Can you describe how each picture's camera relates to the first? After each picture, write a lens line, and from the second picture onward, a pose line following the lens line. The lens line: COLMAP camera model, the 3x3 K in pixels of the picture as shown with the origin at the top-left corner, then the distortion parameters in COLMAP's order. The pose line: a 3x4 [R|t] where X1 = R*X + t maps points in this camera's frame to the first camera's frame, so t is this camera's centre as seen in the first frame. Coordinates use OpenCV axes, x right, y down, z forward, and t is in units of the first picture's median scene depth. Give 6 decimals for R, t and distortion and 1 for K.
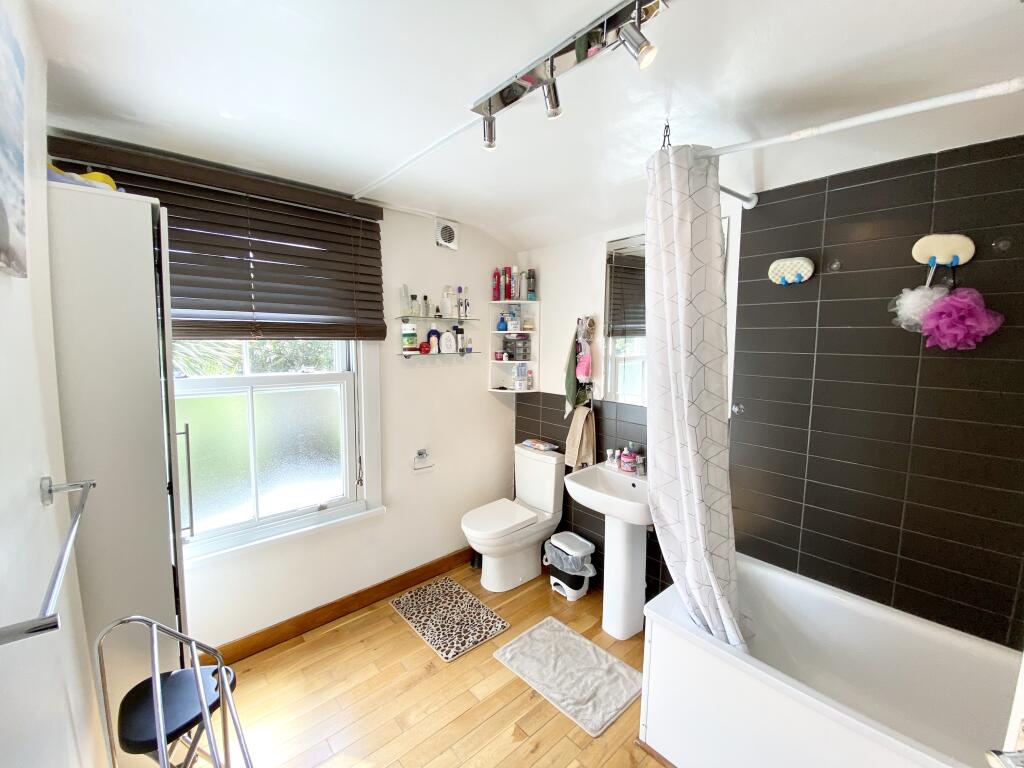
lens RADIAL K [[423.3, 0, 512.0], [0, 423.3, 384.0], [0, 0, 1]] dist [0.000808, 0.000086]
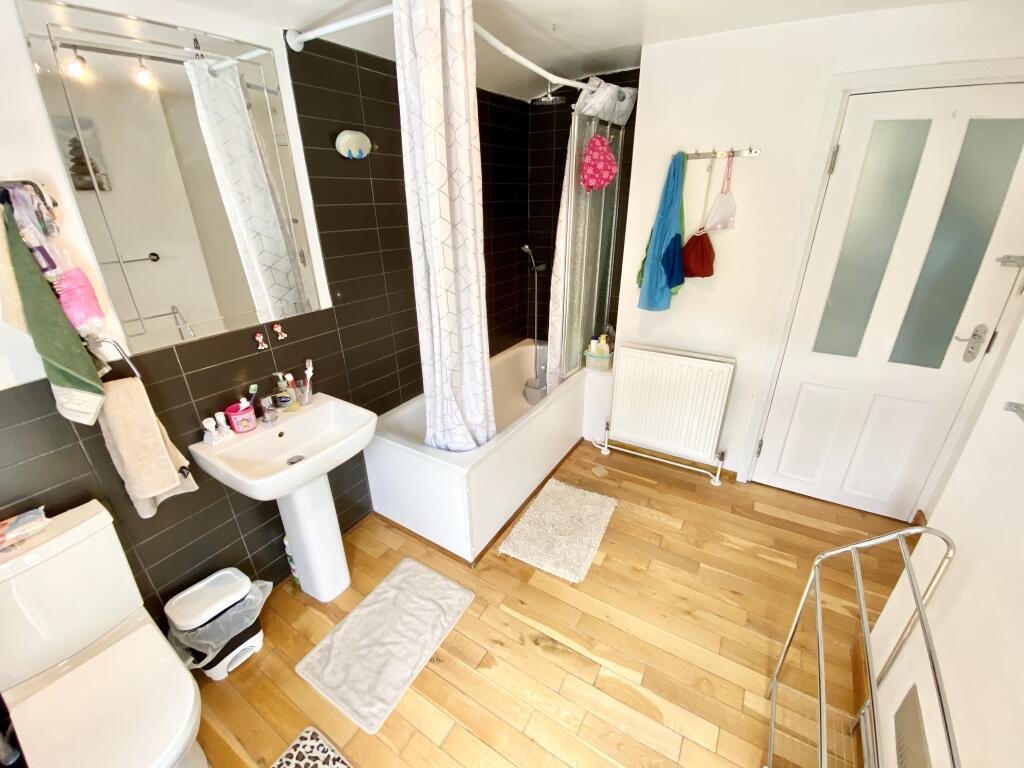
lens RADIAL K [[410.9, 0, 512.0], [0, 410.9, 384.0], [0, 0, 1]] dist [-0.000517, -0.000049]
pose [[-0.278575, -0.395817, 0.875057, -0.486621], [0.117970, 0.890122, 0.440188, -0.126753], [-0.953142, 0.225856, -0.201271, 0.845636]]
